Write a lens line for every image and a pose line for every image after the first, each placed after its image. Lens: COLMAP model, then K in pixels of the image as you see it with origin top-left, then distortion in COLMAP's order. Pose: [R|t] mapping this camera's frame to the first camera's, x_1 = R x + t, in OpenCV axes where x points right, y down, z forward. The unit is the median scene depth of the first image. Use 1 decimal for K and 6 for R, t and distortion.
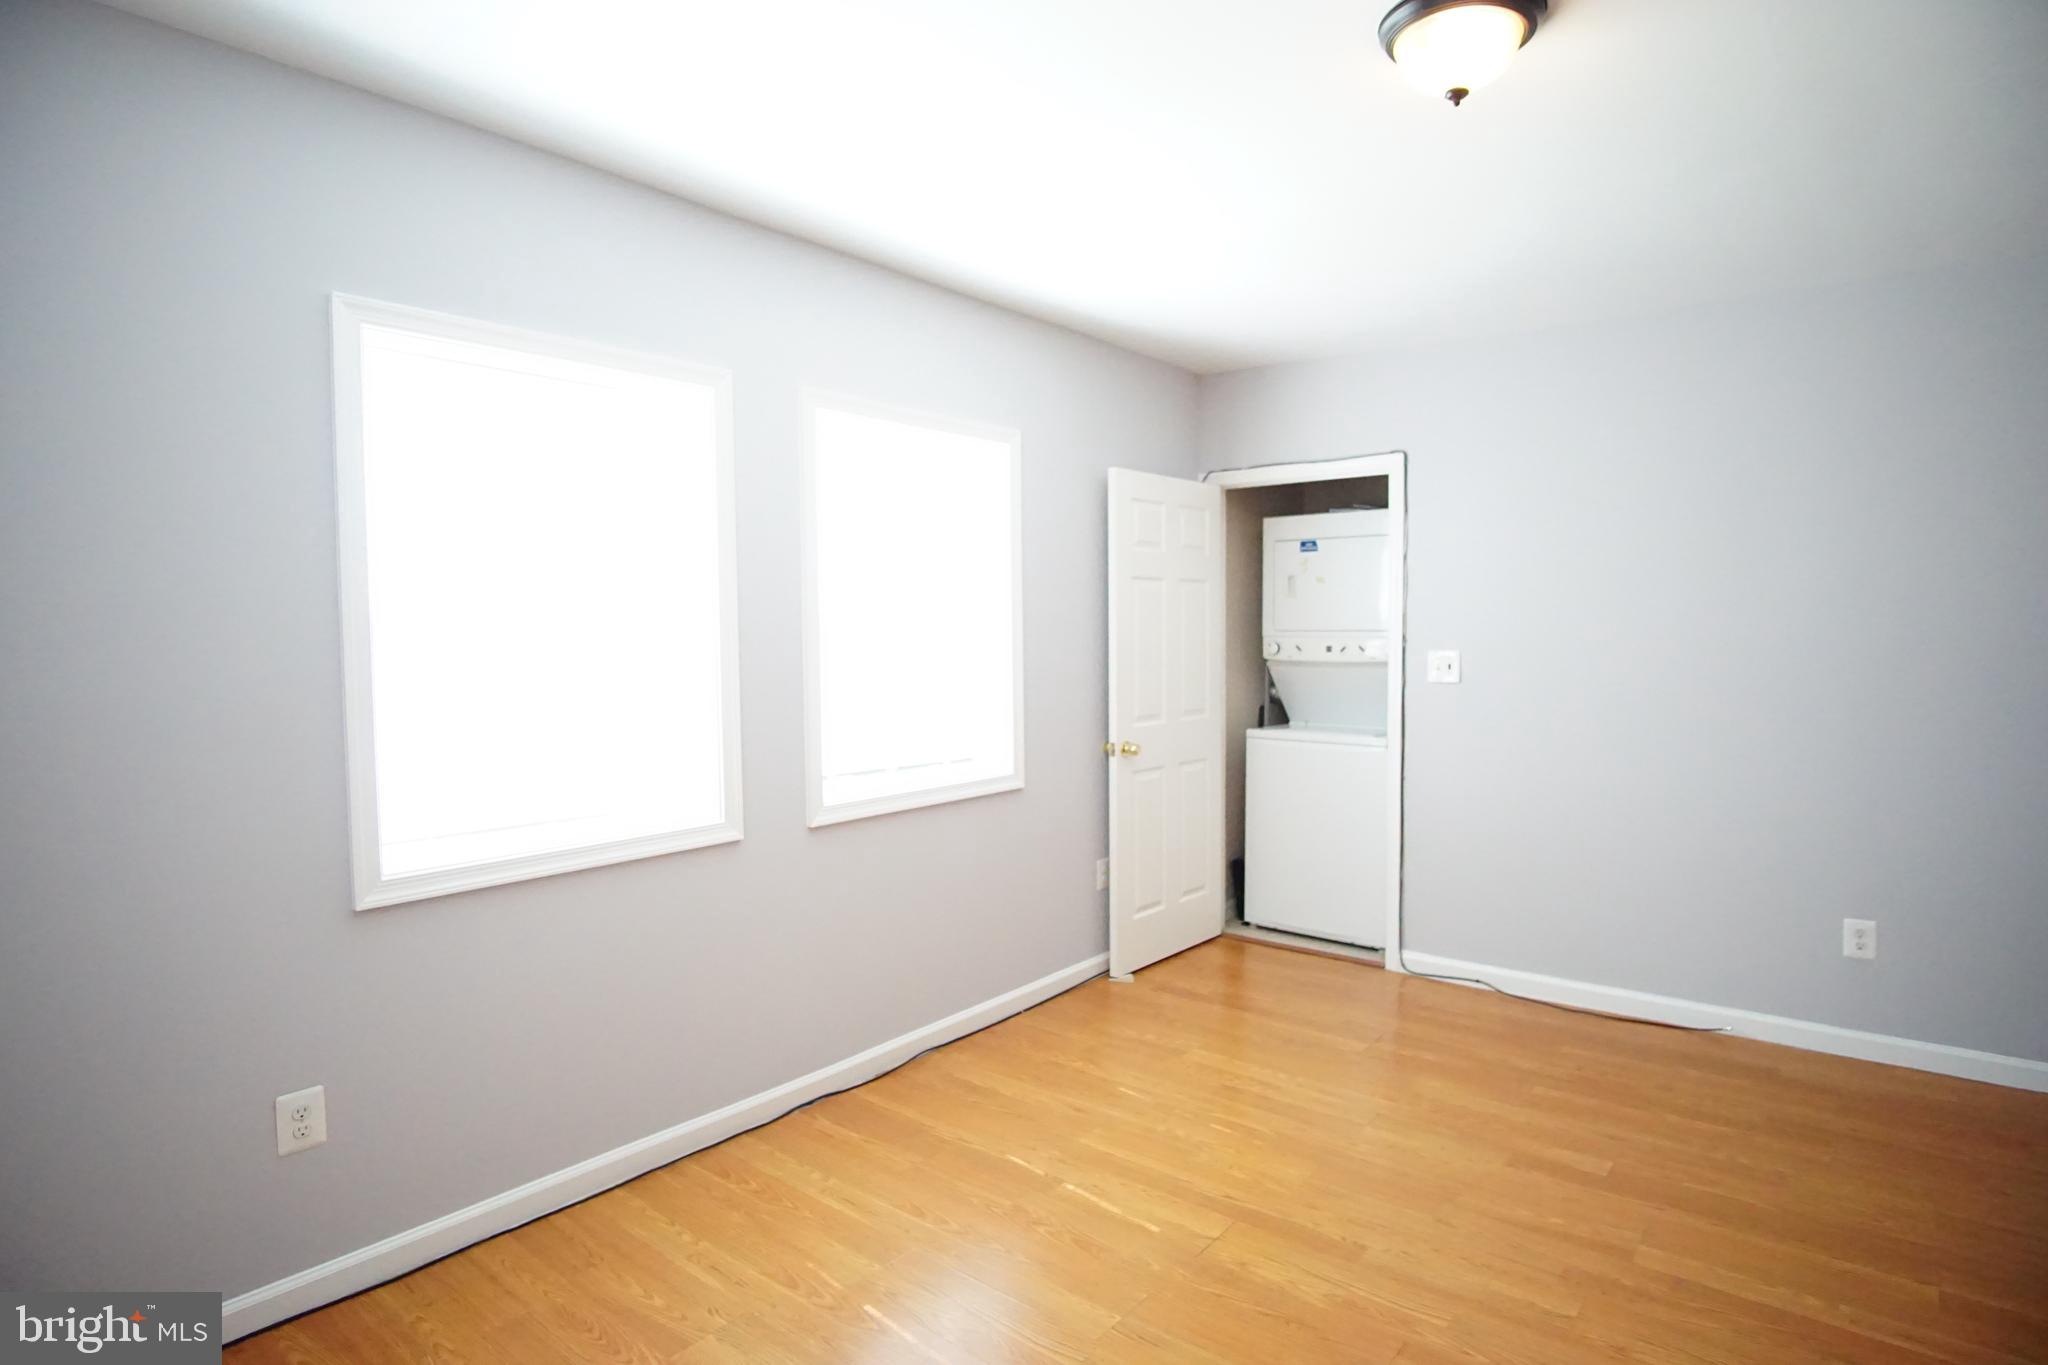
lens RADIAL K [[1083.5, 0, 1026.9], [0, 1083.5, 689.5], [0, 0, 1]] dist [-0.034952, 0.009529]
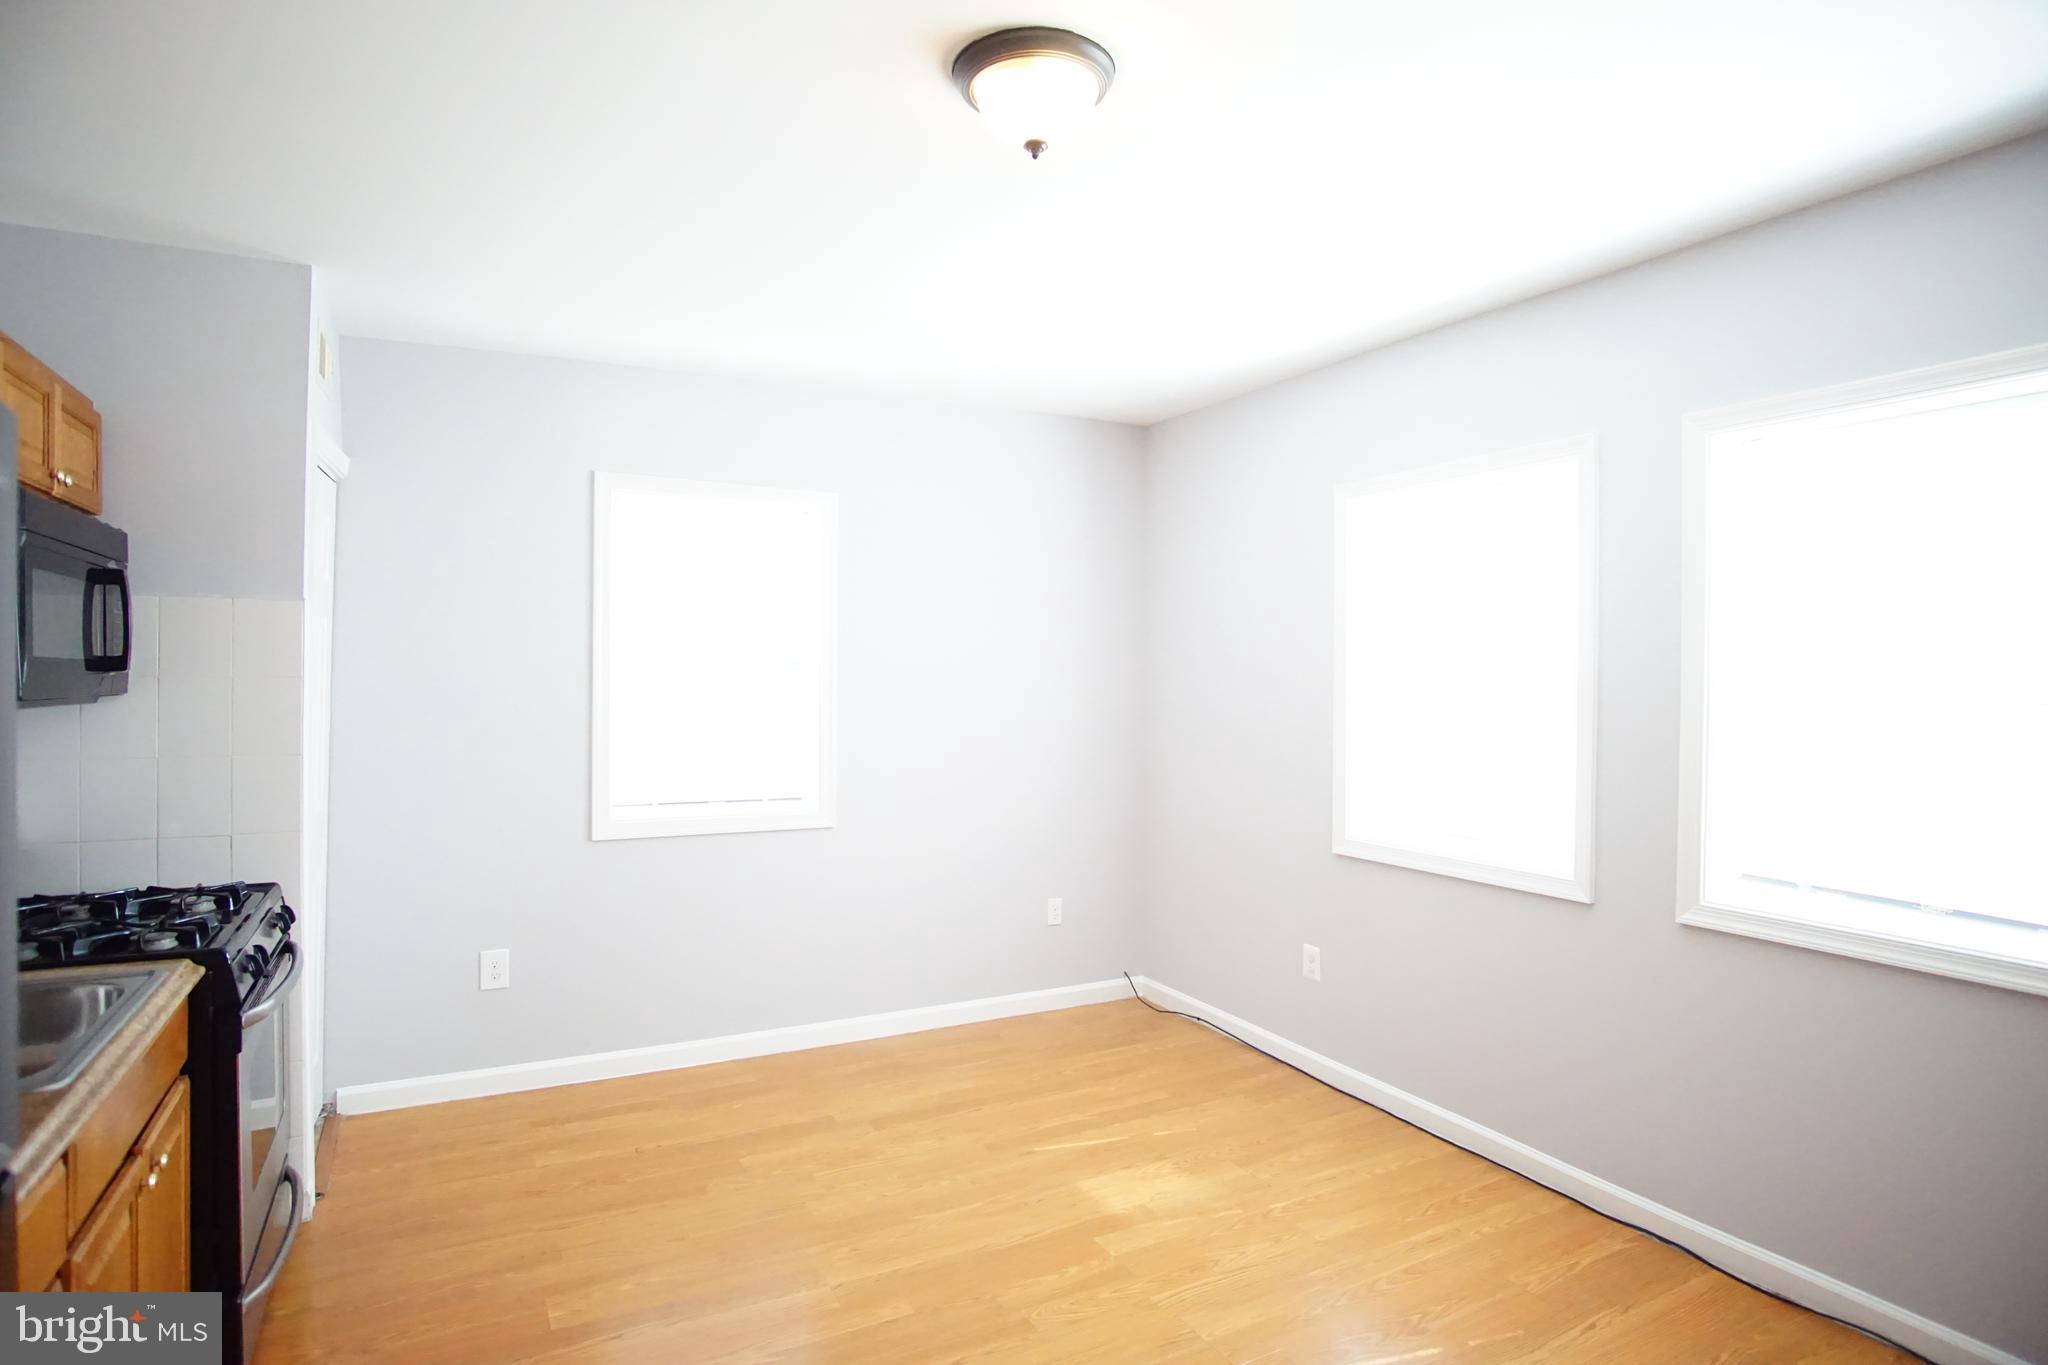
lens RADIAL K [[1083.5, 0, 1023.7], [0, 1083.5, 679.8], [0, 0, 1]] dist [-0.034952, 0.009529]
pose [[-0.367239, 0.014718, -0.930010, 0.911174], [-0.053347, 0.997896, 0.036858, -0.080546], [0.928596, 0.063149, -0.365681, 0.948454]]
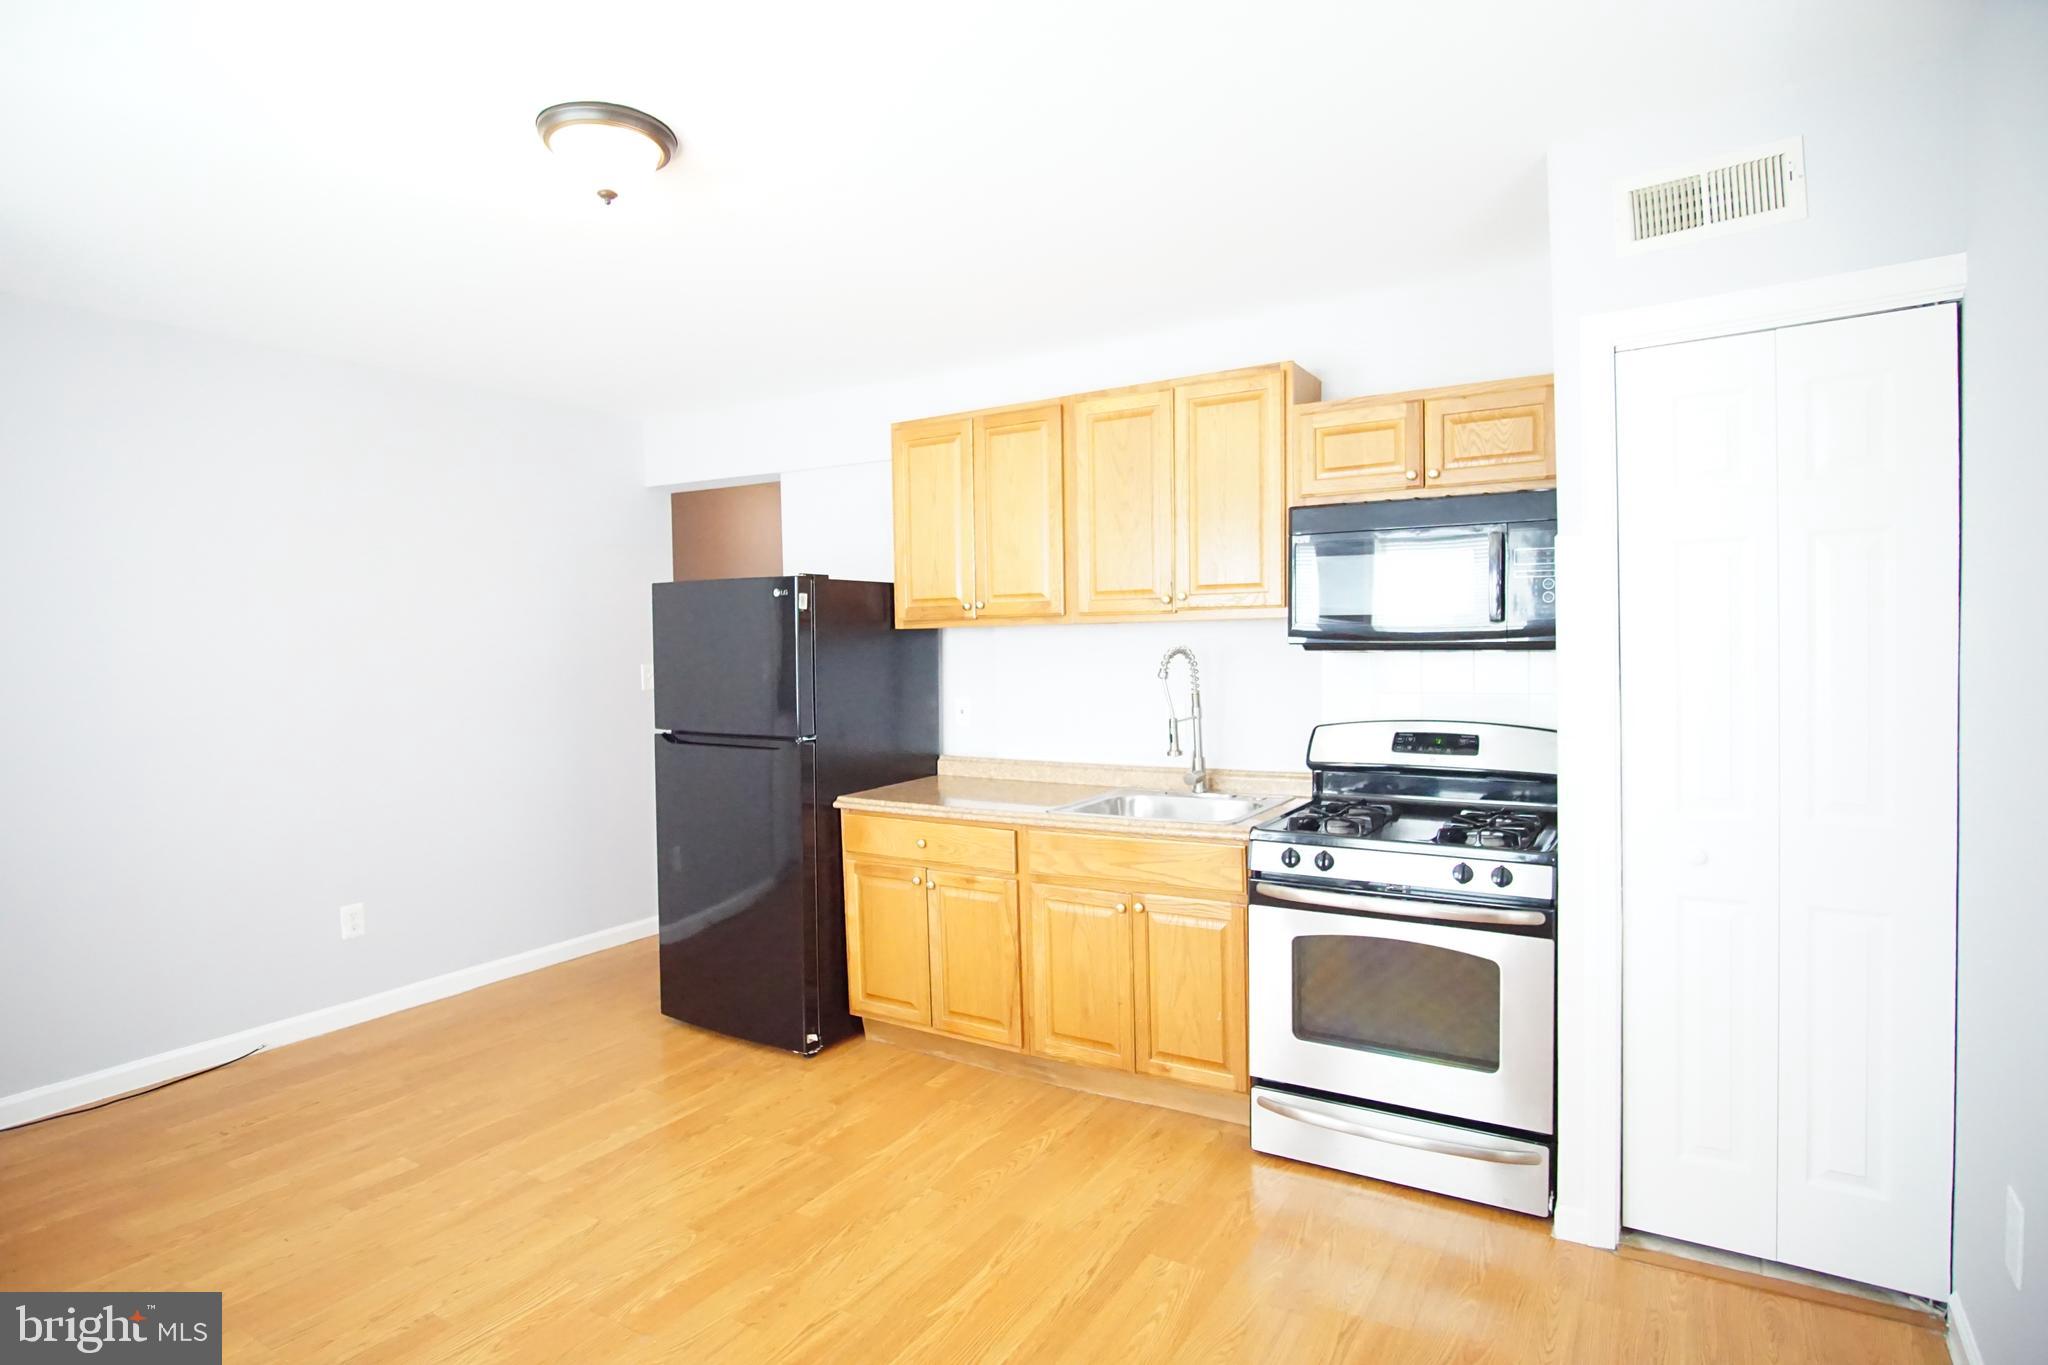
lens RADIAL K [[1083.5, 0, 1014.5], [0, 1083.5, 682.2], [0, 0, 1]] dist [-0.034952, 0.009529]
pose [[-0.151022, -0.022794, 0.988268, -0.586378], [0.066766, 0.997216, 0.033203, -0.021287], [-0.986273, 0.070998, -0.149080, 0.535120]]
